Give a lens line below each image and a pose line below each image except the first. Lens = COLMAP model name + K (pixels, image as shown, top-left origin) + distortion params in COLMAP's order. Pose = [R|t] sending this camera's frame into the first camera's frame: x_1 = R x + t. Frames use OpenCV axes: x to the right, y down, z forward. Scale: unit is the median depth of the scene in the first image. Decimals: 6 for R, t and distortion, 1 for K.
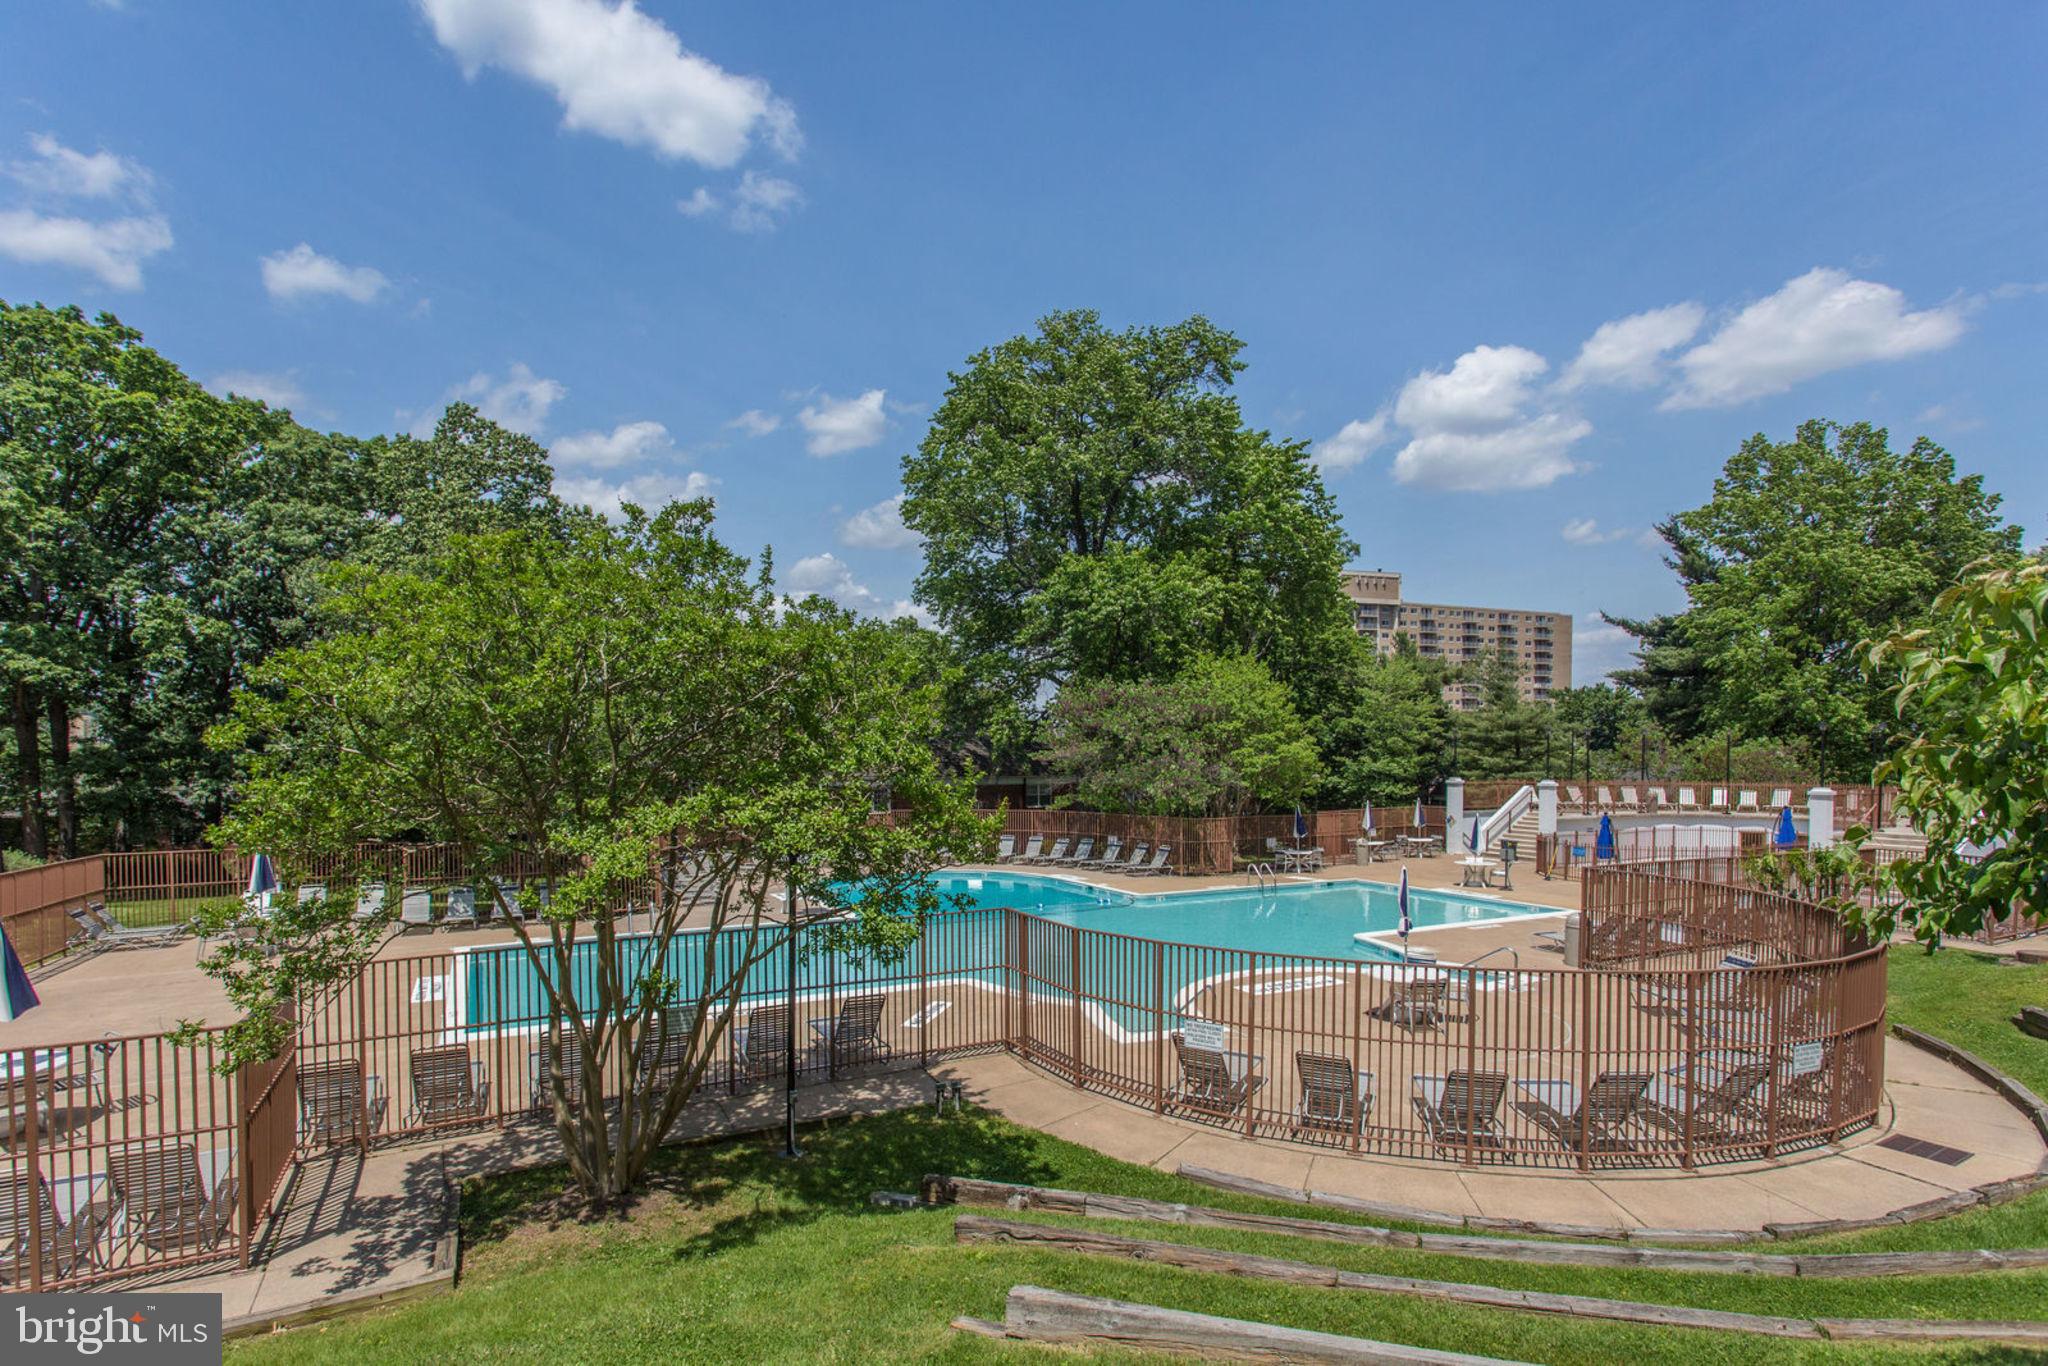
lens RADIAL K [[948.9, 0, 1024.9], [0, 948.9, 748.1], [0, 0, 1]] dist [-0.003452, -0.000435]
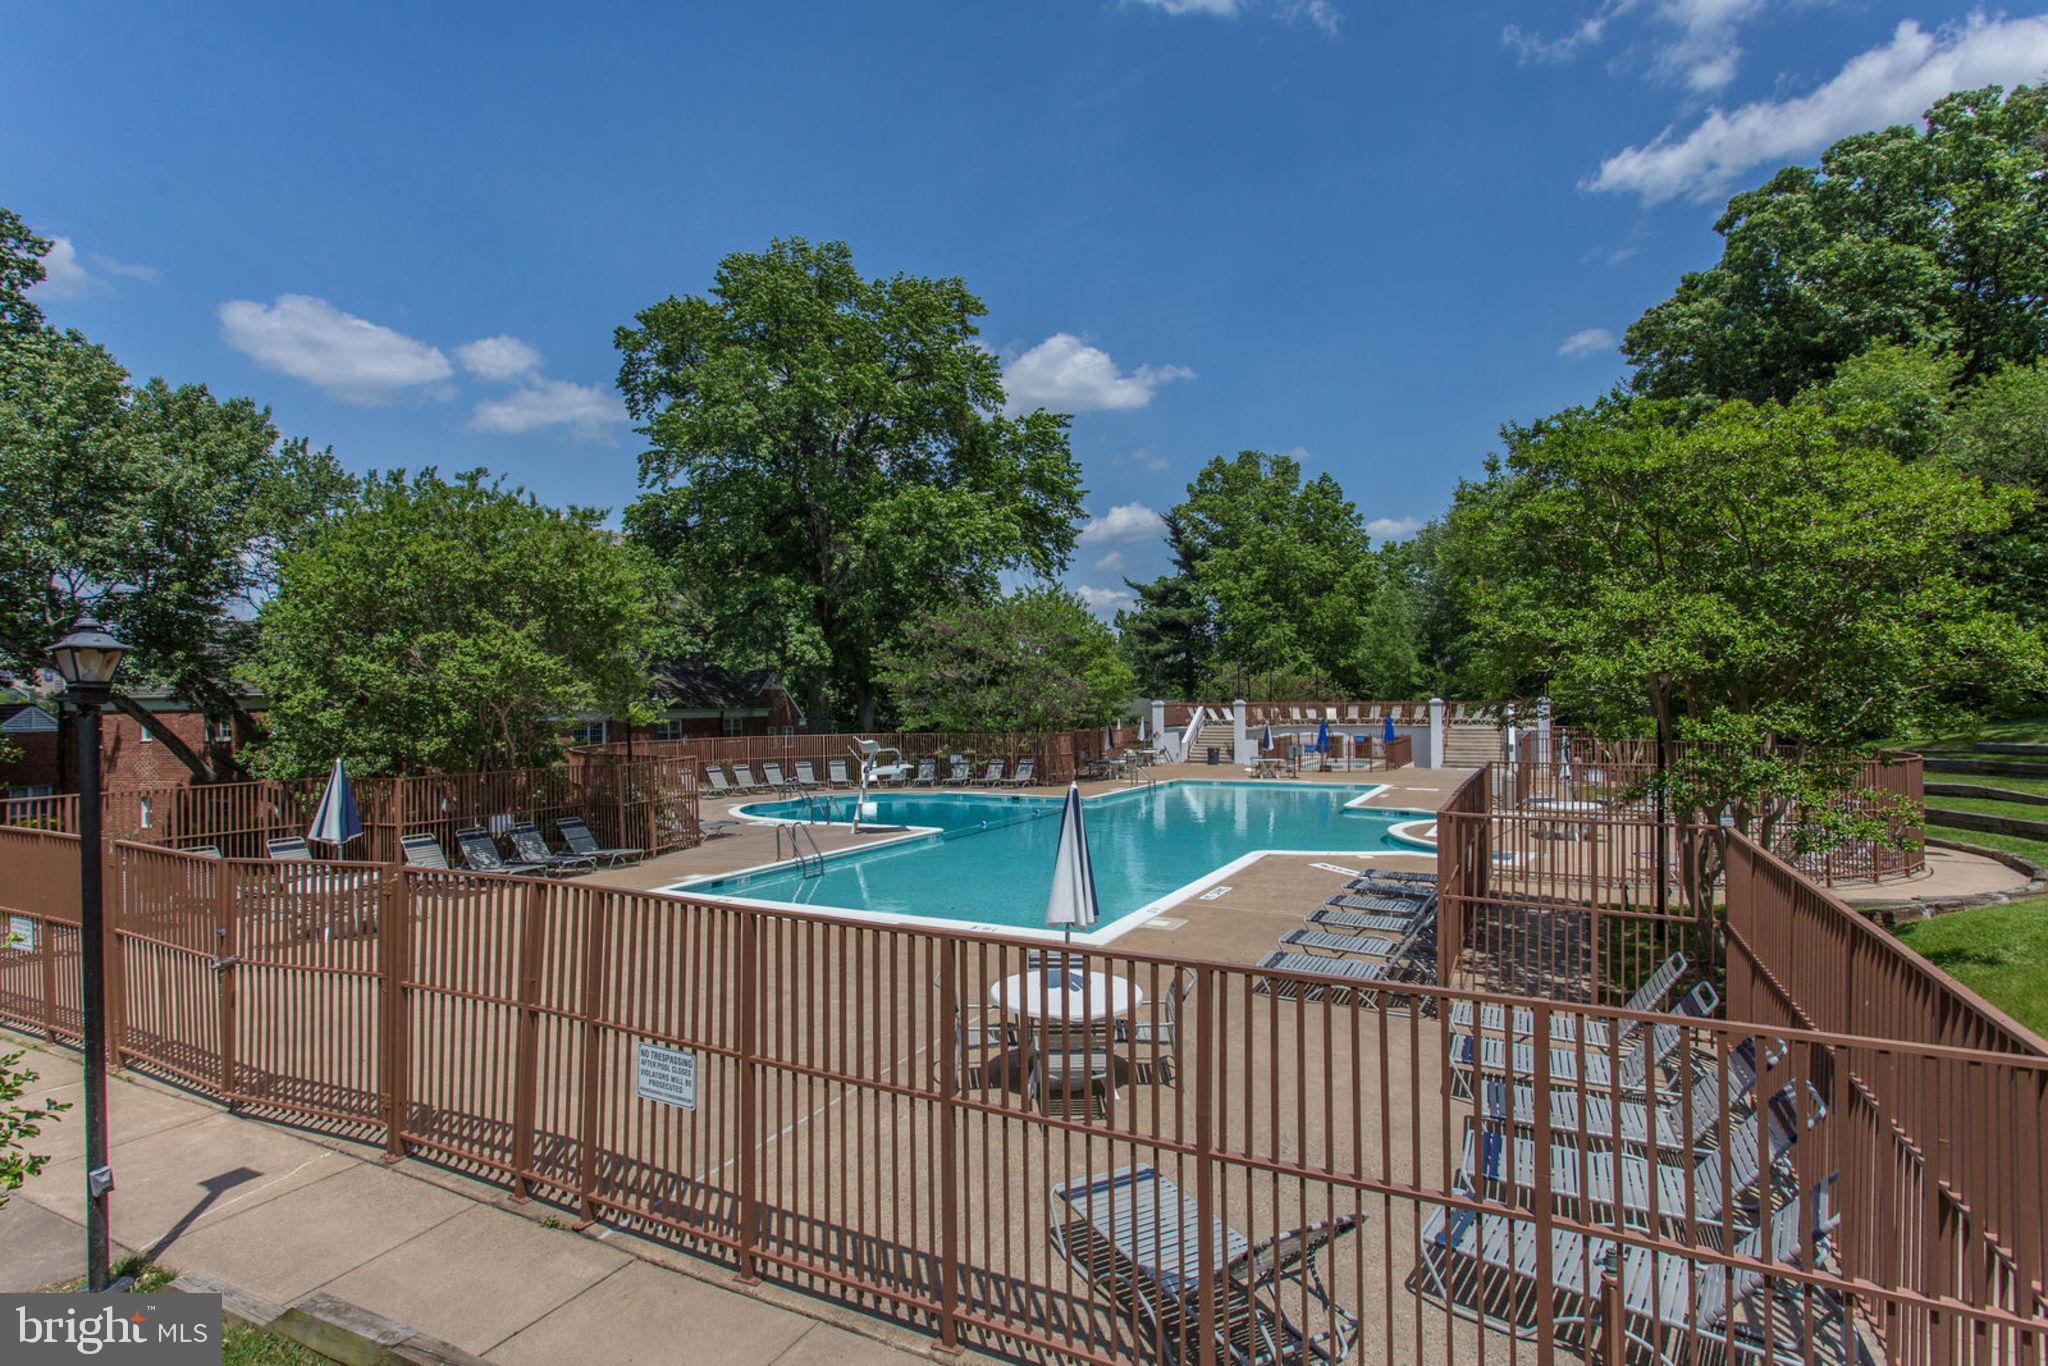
lens RADIAL K [[993.5, 0, 1010.9], [0, 993.5, 662.5], [0, 0, 1]] dist [0.001804, 0.002140]
pose [[0.780117, 0.029523, 0.624937, -0.347705], [0.001117, 0.998819, -0.048580, 0.033405], [-0.625633, 0.038596, 0.779162, 0.114056]]
